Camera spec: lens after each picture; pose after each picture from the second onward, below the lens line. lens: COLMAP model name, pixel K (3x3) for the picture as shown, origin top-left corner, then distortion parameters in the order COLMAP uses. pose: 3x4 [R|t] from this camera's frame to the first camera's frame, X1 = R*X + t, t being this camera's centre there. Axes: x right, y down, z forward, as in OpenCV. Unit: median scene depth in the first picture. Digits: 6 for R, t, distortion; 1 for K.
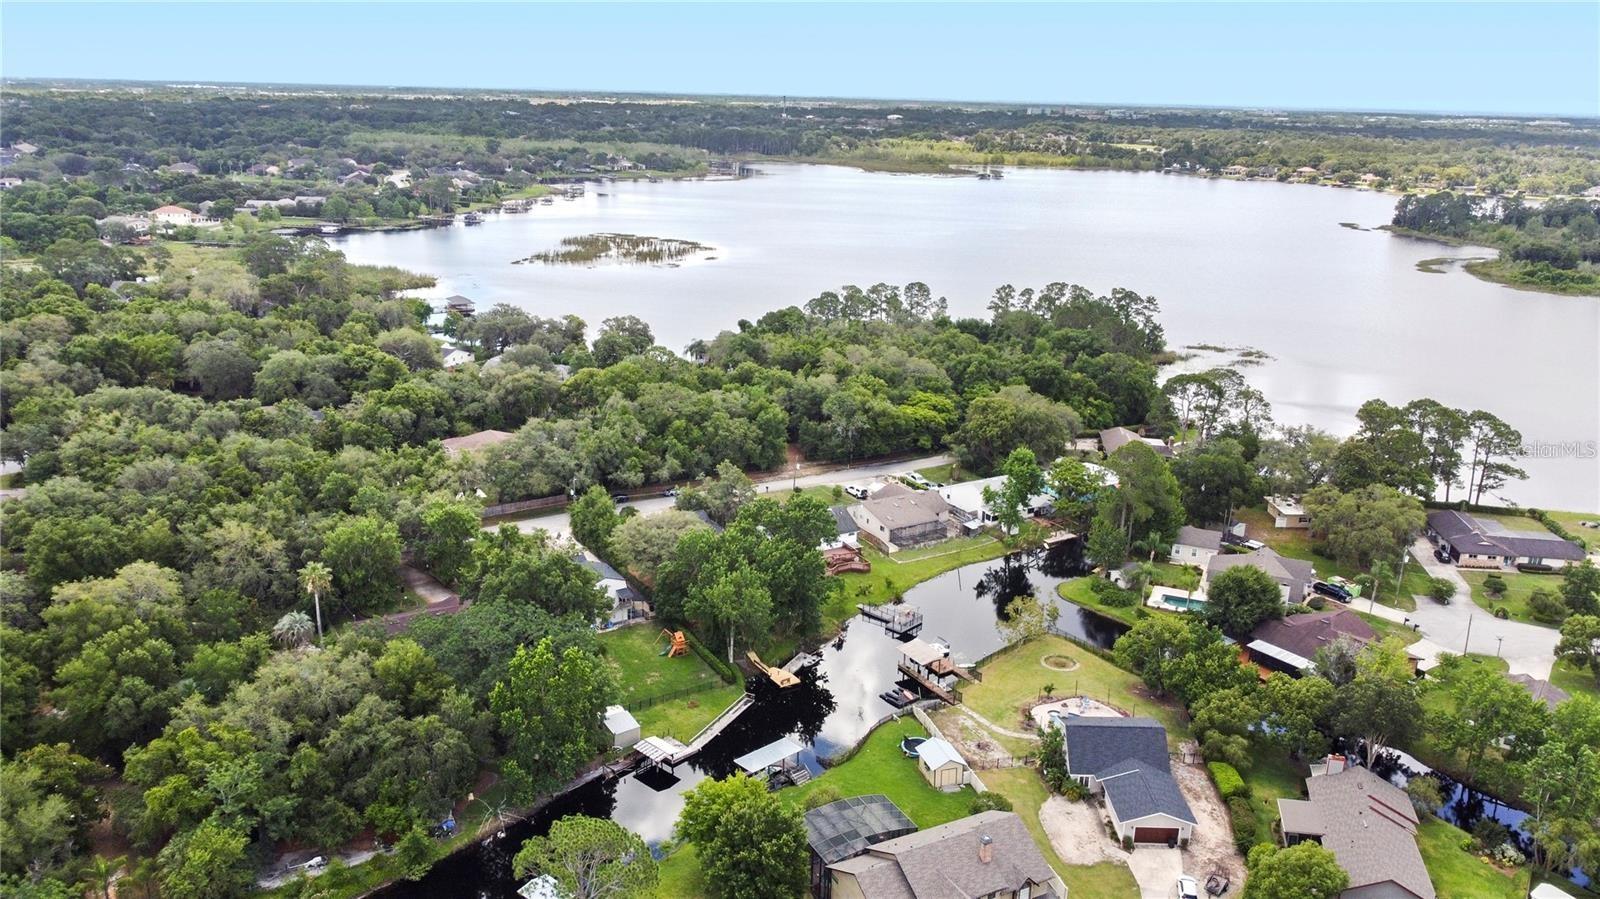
lens RADIAL K [[1155.3, 0, 801.2], [0, 1155.3, 459.7], [0, 0, 1]] dist [0.004530, -0.004585]
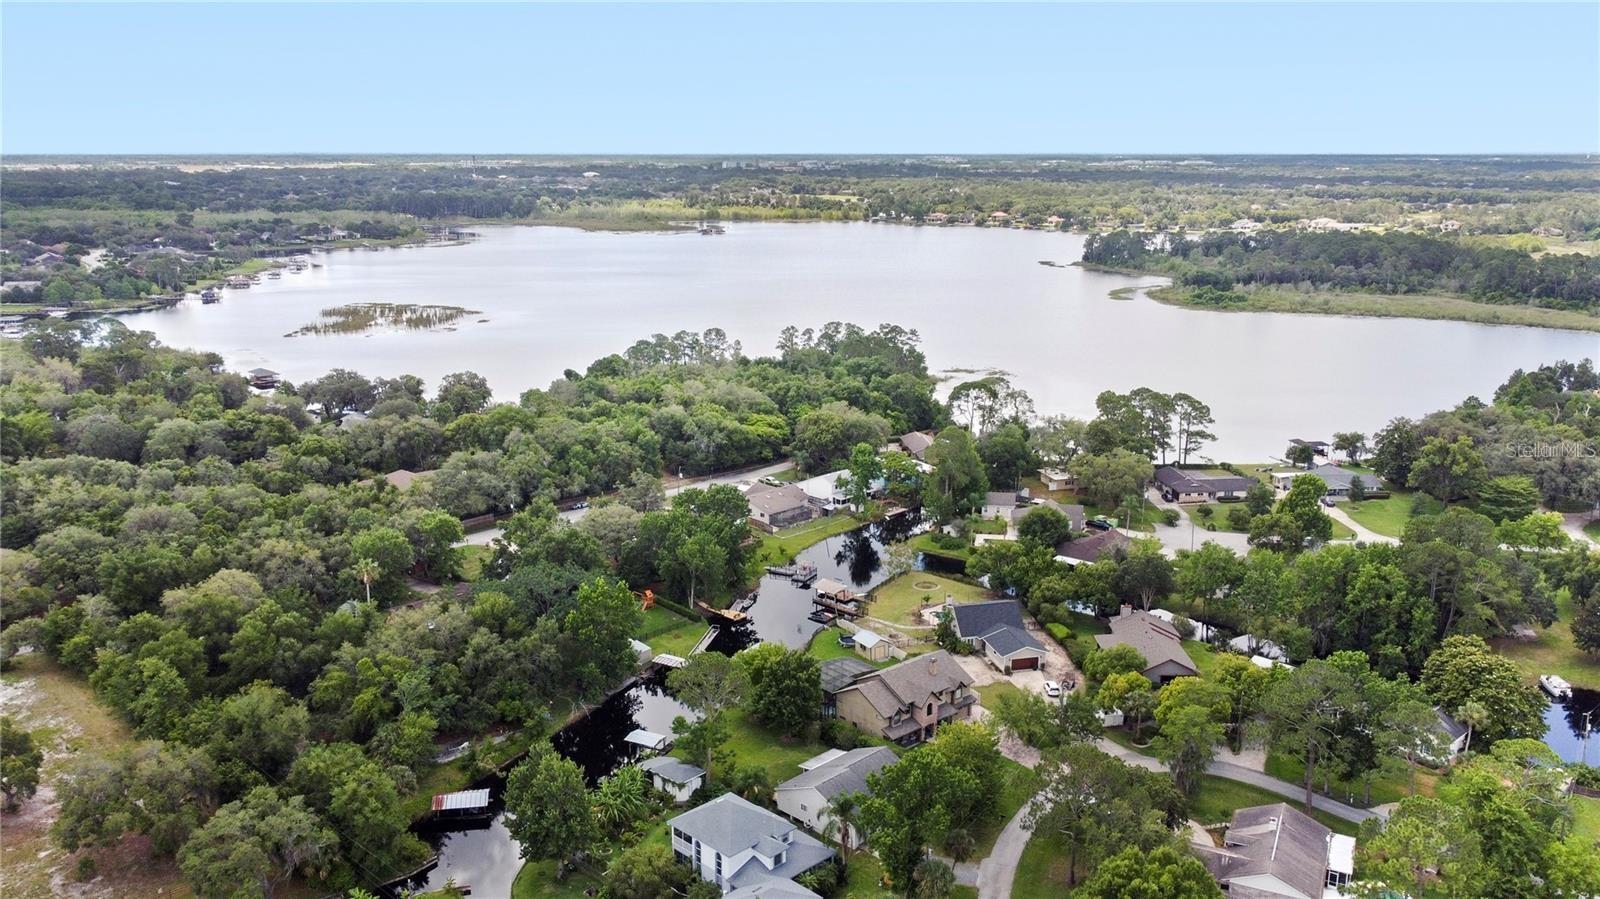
lens RADIAL K [[1155.3, 0, 801.2], [0, 1155.3, 459.7], [0, 0, 1]] dist [0.004530, -0.004585]
pose [[0.972191, -0.081521, 0.219543, -0.132500], [0.091754, 0.995101, -0.036806, 0.041523], [-0.215467, 0.055927, 0.974908, -0.195176]]
